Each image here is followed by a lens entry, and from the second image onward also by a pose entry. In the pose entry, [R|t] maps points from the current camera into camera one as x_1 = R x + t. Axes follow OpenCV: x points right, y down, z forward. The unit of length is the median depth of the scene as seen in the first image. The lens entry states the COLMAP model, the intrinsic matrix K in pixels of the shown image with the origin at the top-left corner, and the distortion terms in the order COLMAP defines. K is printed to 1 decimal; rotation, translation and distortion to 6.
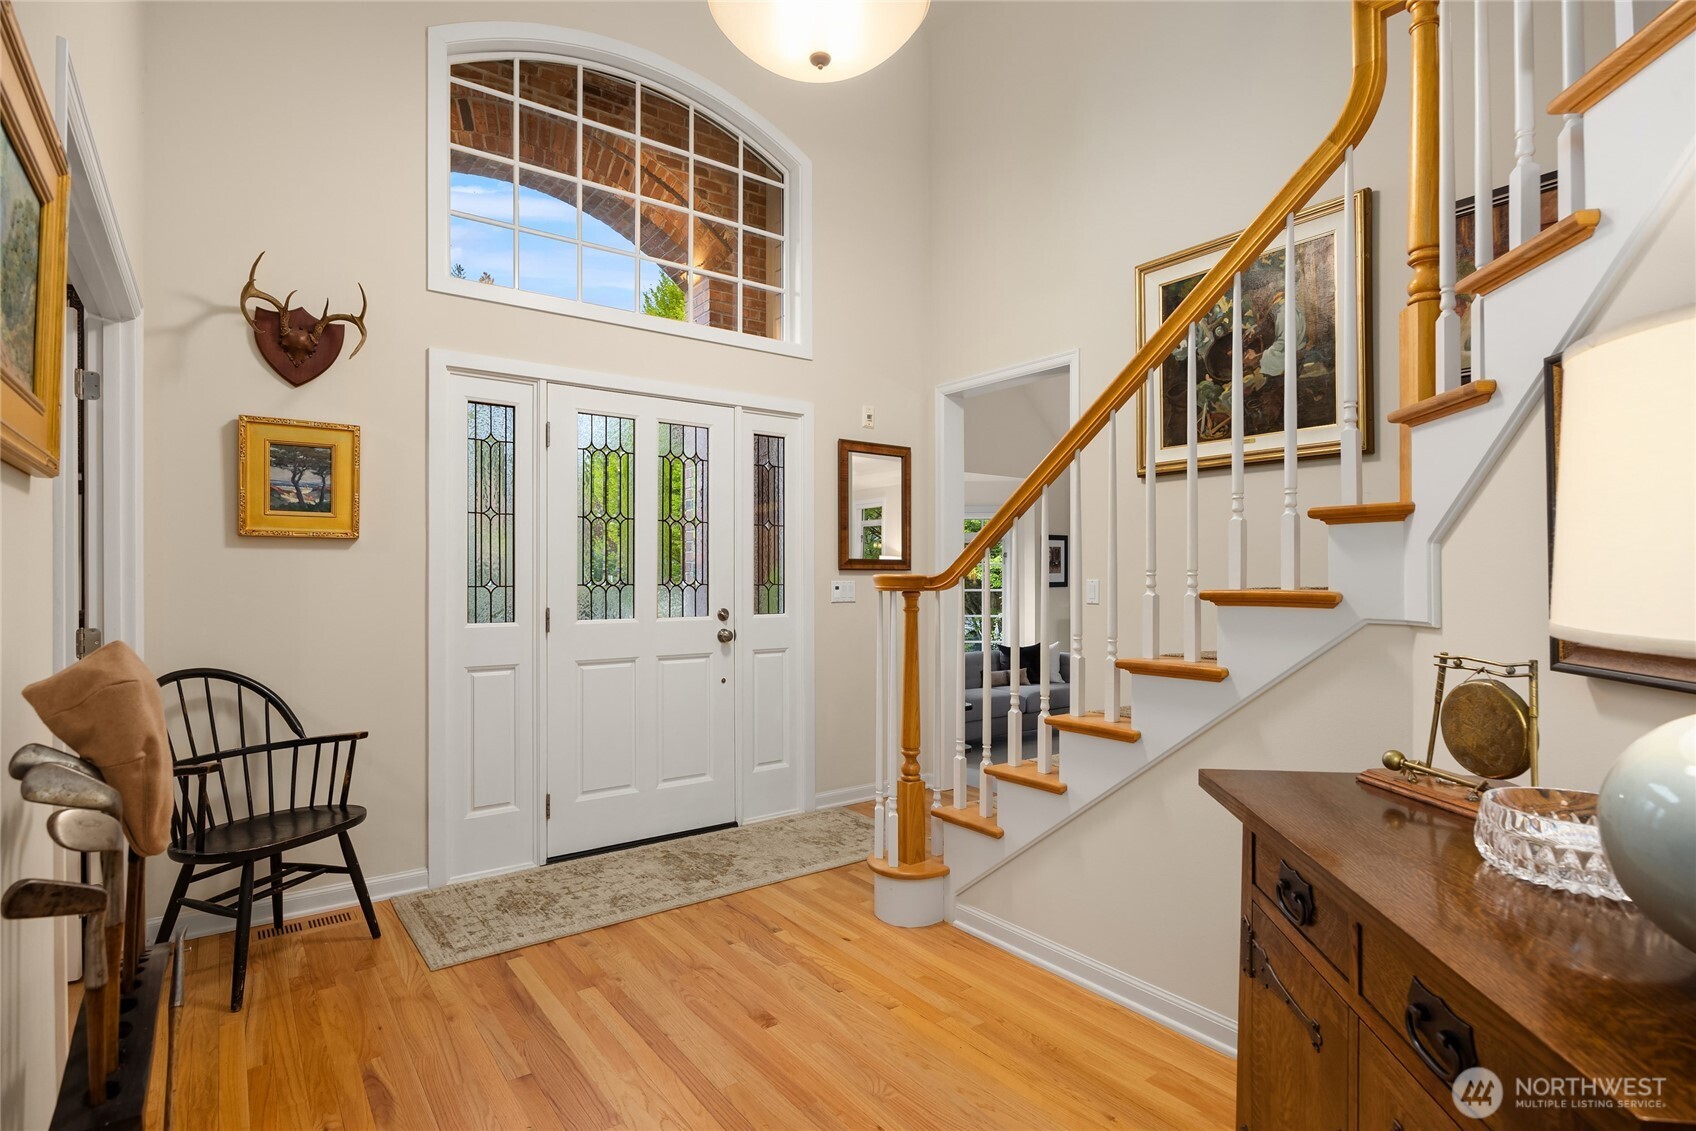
lens RADIAL K [[838.4, 0, 841.2], [0, 838.4, 576.7], [0, 0, 1]] dist [0.001125, -0.001523]
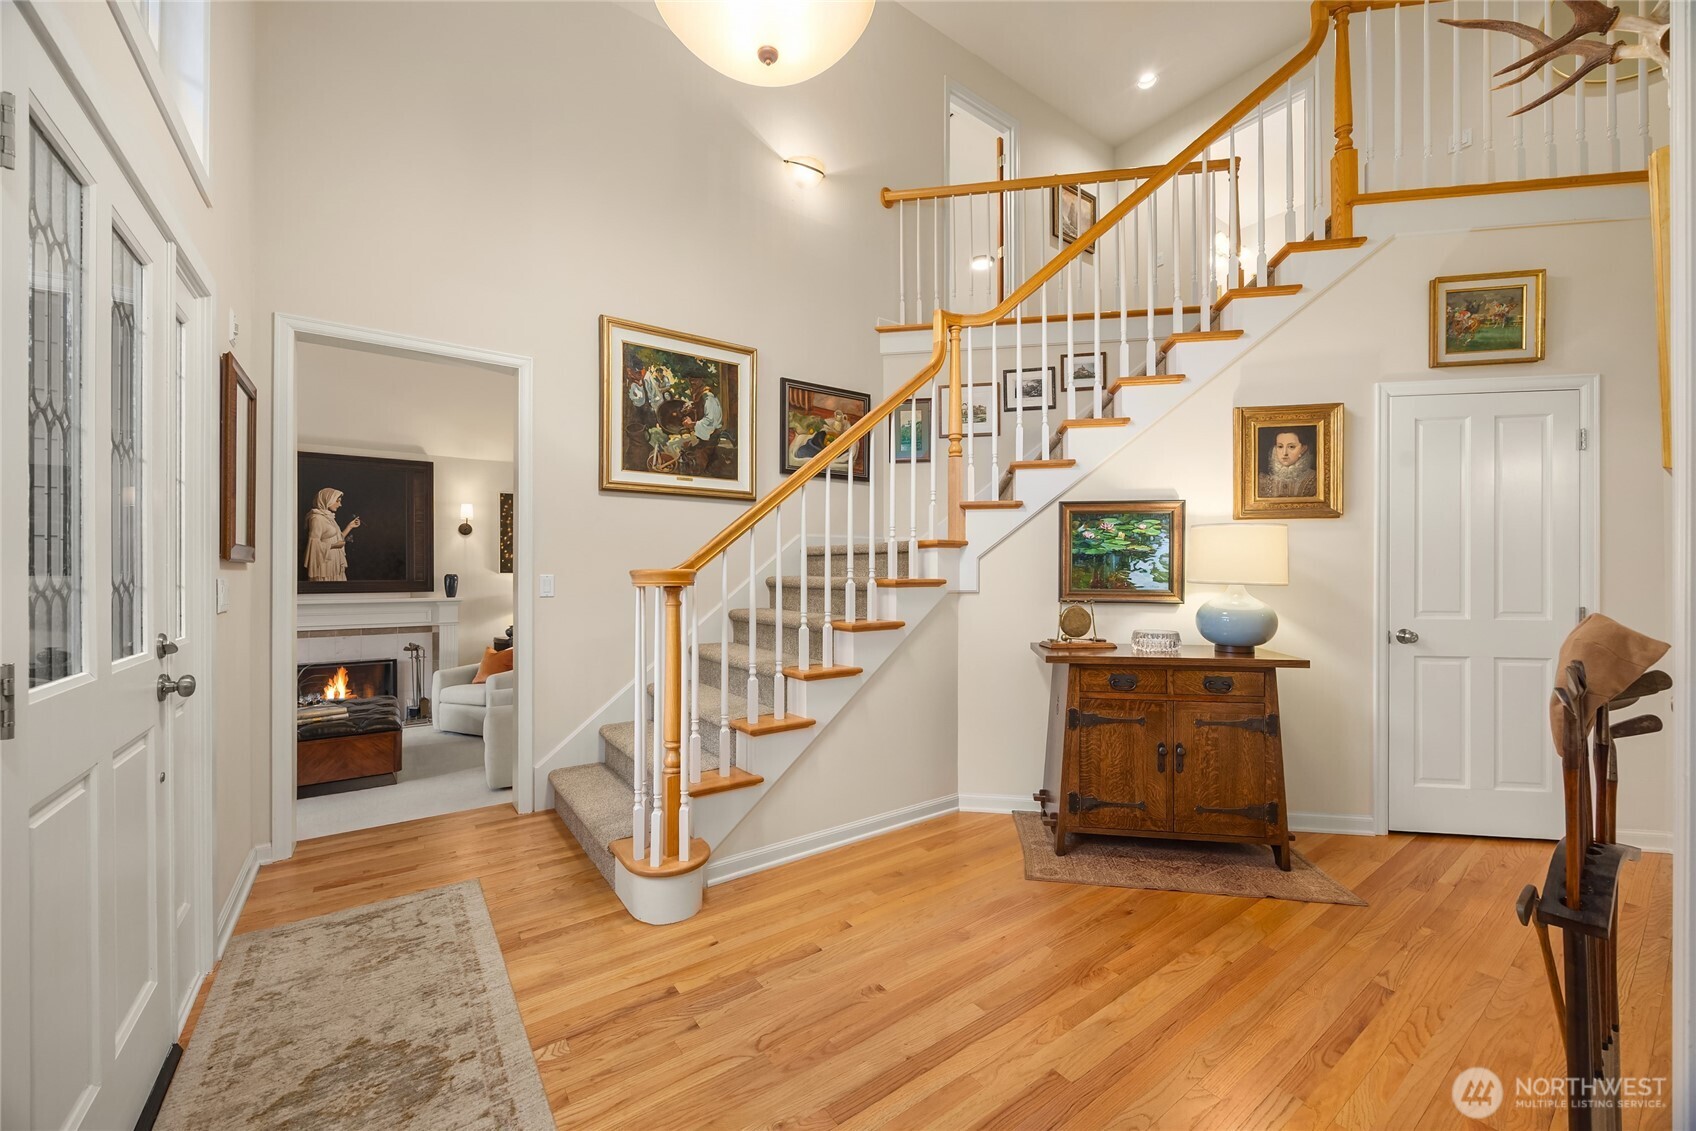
lens RADIAL K [[645.3, 0, 838.7], [0, 645.3, 562.6], [0, 0, 1]] dist [-0.001957, -0.000024]
pose [[0.020426, 0.012754, 0.999710, -0.586122], [-0.001881, 0.999917, -0.012718, -0.001855], [-0.999790, -0.001621, 0.020448, 0.657791]]
